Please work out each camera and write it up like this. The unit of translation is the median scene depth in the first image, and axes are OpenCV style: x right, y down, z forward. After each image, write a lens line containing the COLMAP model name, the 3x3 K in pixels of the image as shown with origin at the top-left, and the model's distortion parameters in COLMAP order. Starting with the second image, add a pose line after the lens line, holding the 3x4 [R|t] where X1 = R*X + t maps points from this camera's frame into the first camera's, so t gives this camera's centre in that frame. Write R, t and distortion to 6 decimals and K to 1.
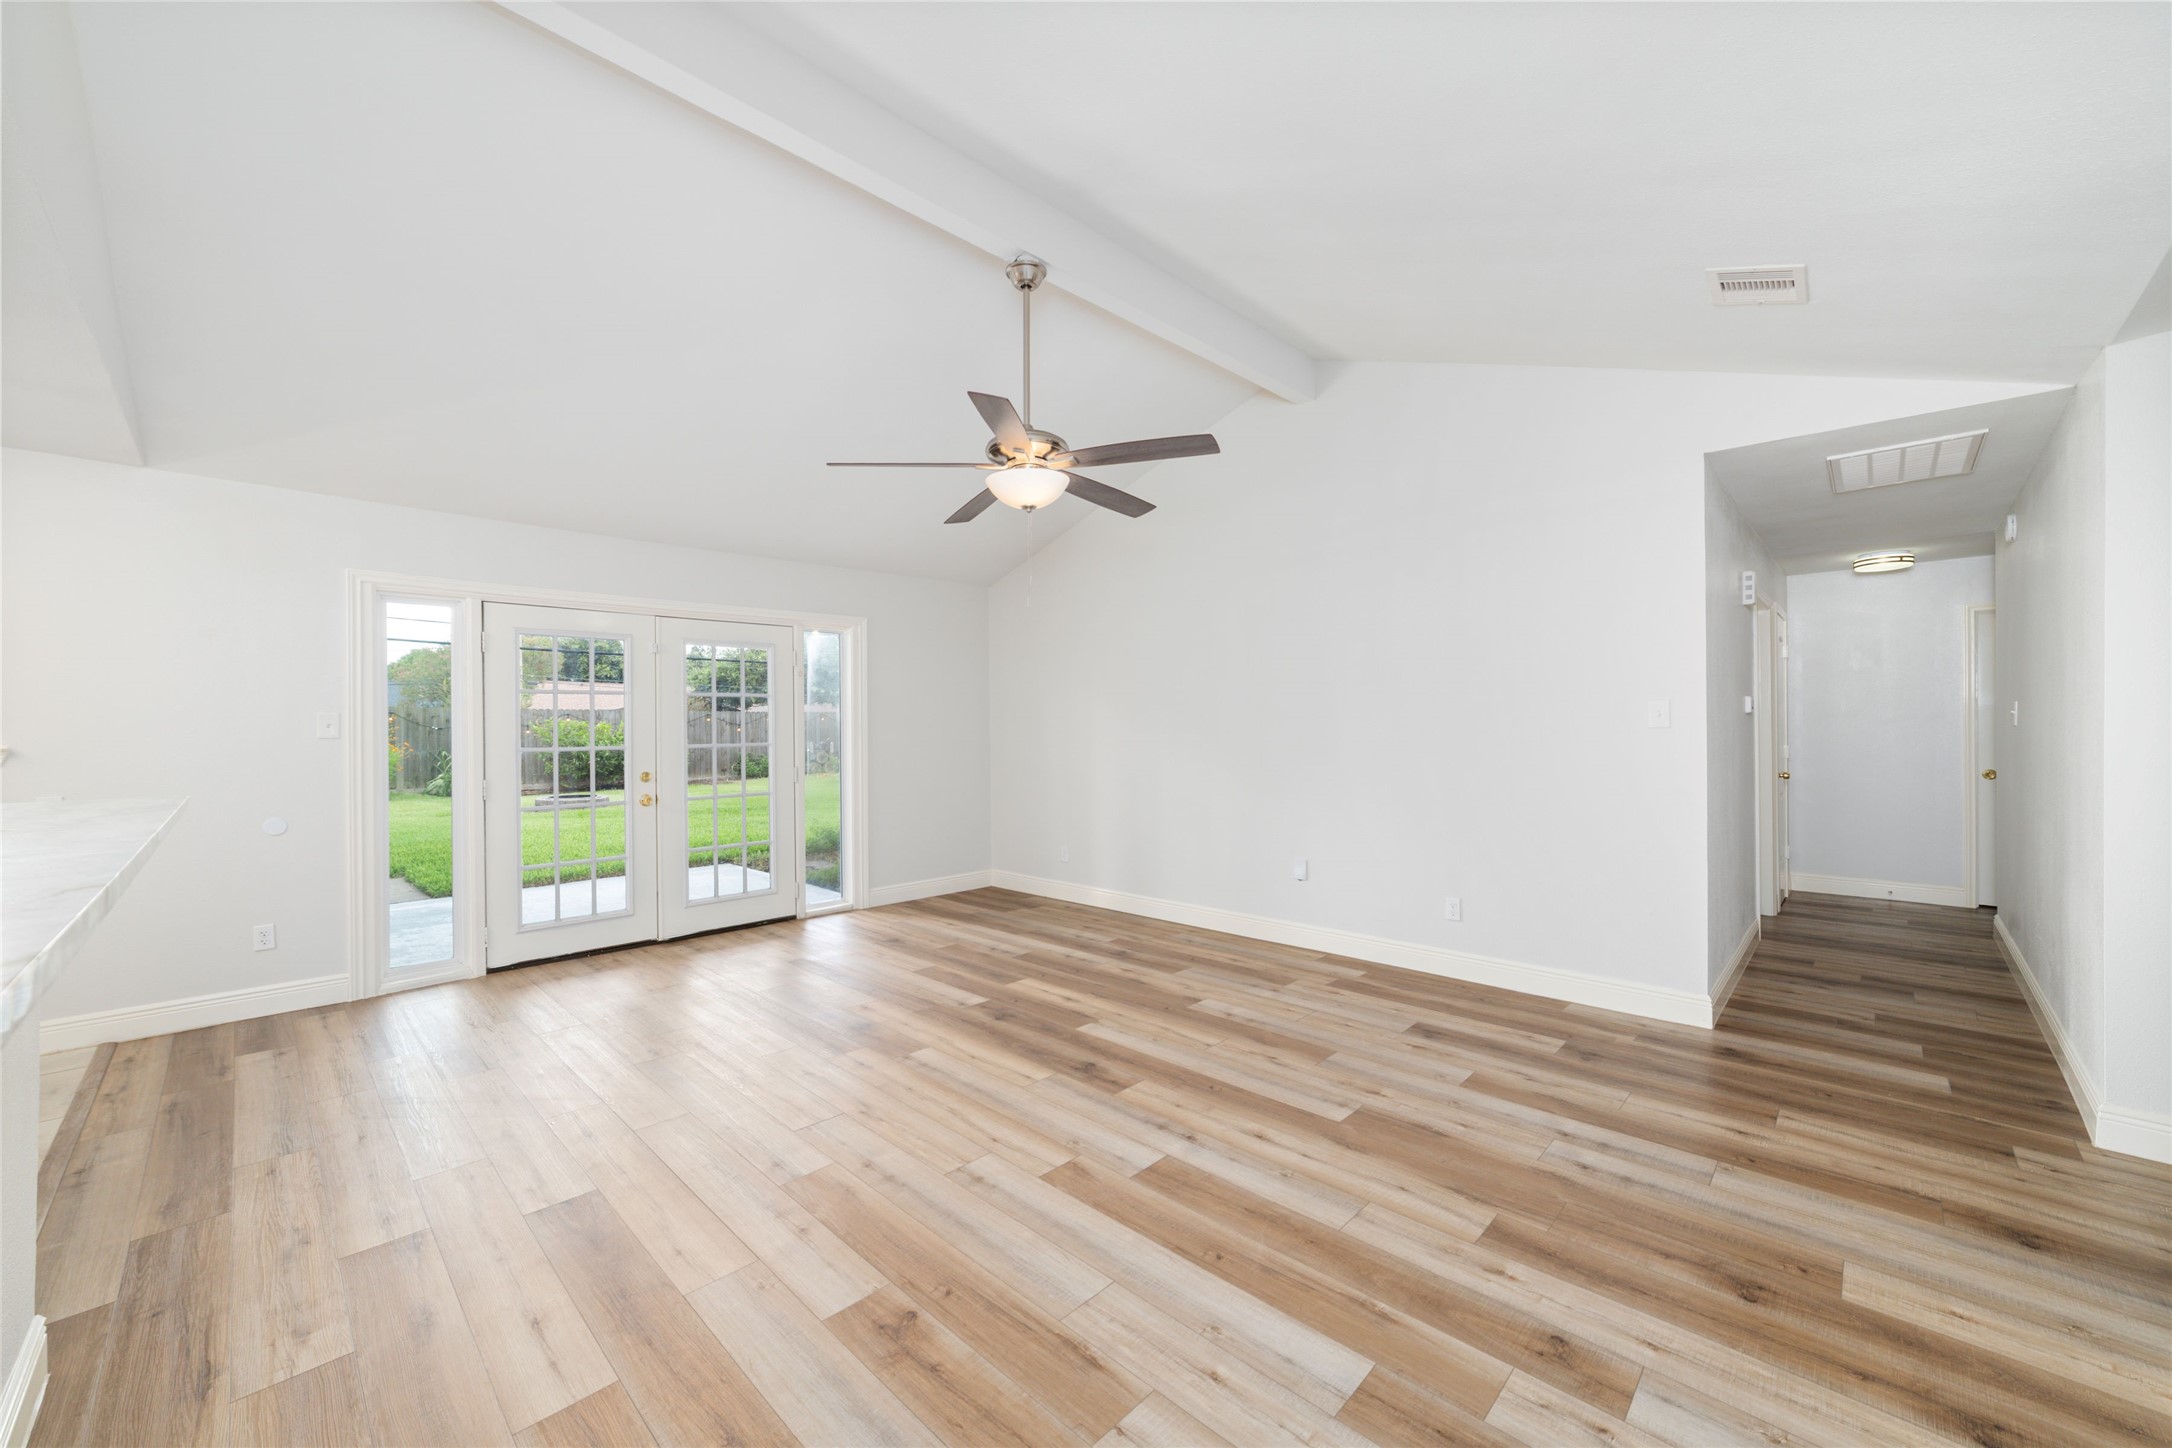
lens RADIAL K [[823.0, 0, 1084.4], [0, 823.0, 729.2], [0, 0, 1]] dist [-0.002418, 0.000307]
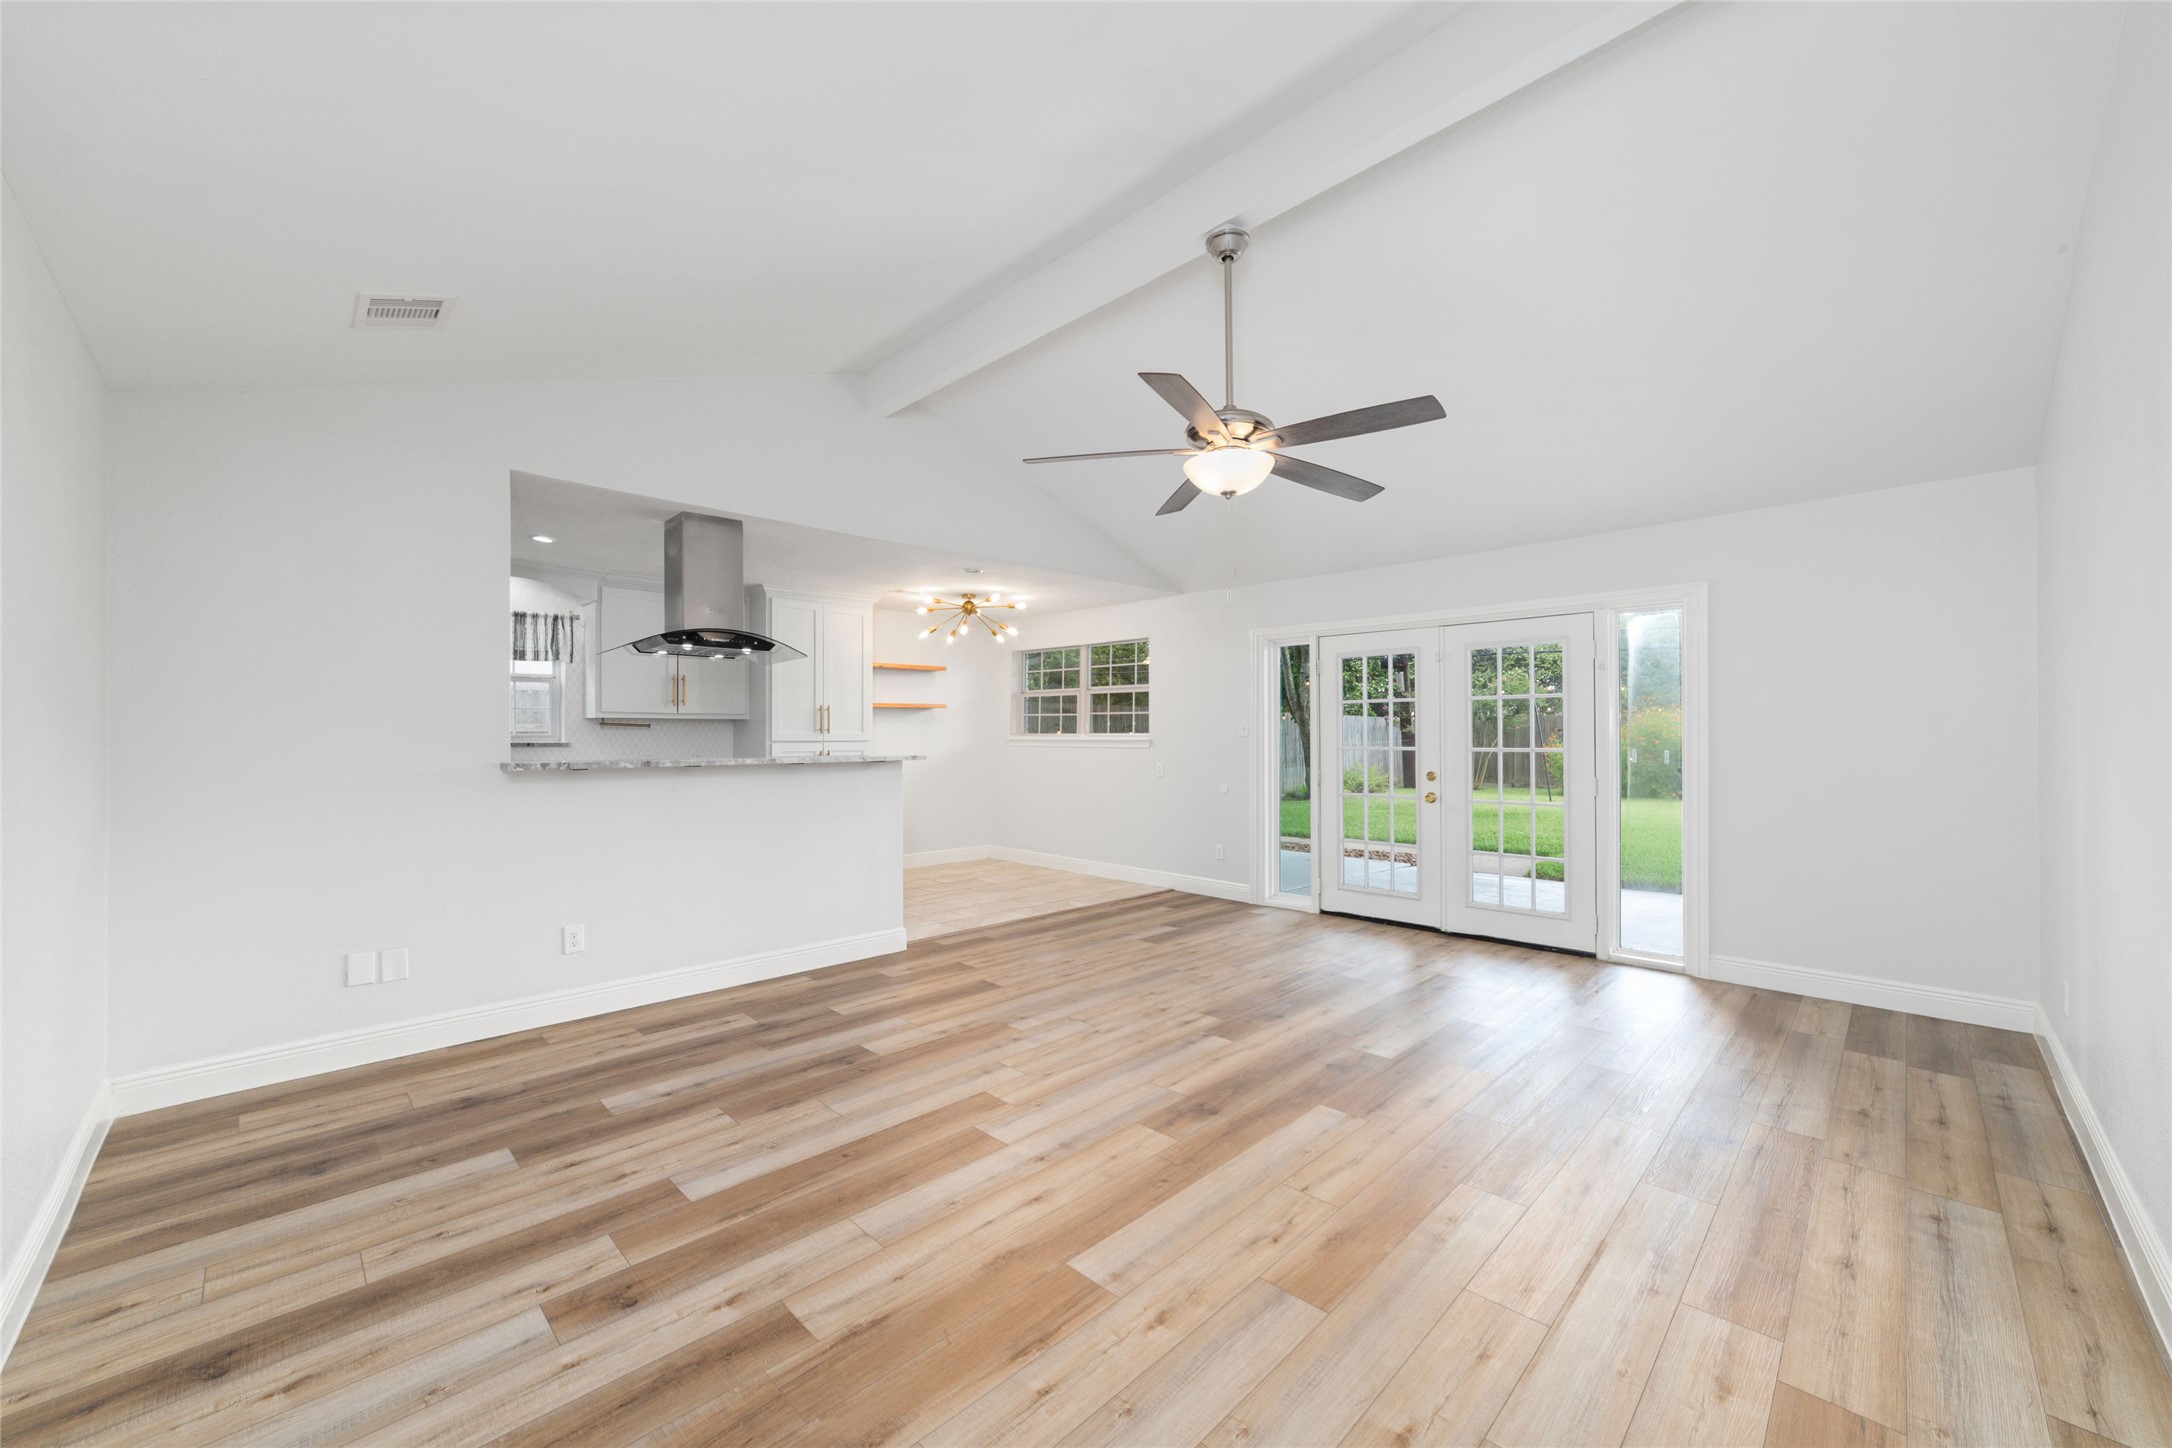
lens RADIAL K [[823.0, 0, 1079.9], [0, 823.0, 732.7], [0, 0, 1]] dist [-0.002418, 0.000307]
pose [[-0.013322, -0.002362, -0.999908, 1.111438], [0.001162, 0.999996, -0.002378, 0.004292], [0.999911, -0.001193, -0.013320, 1.085266]]
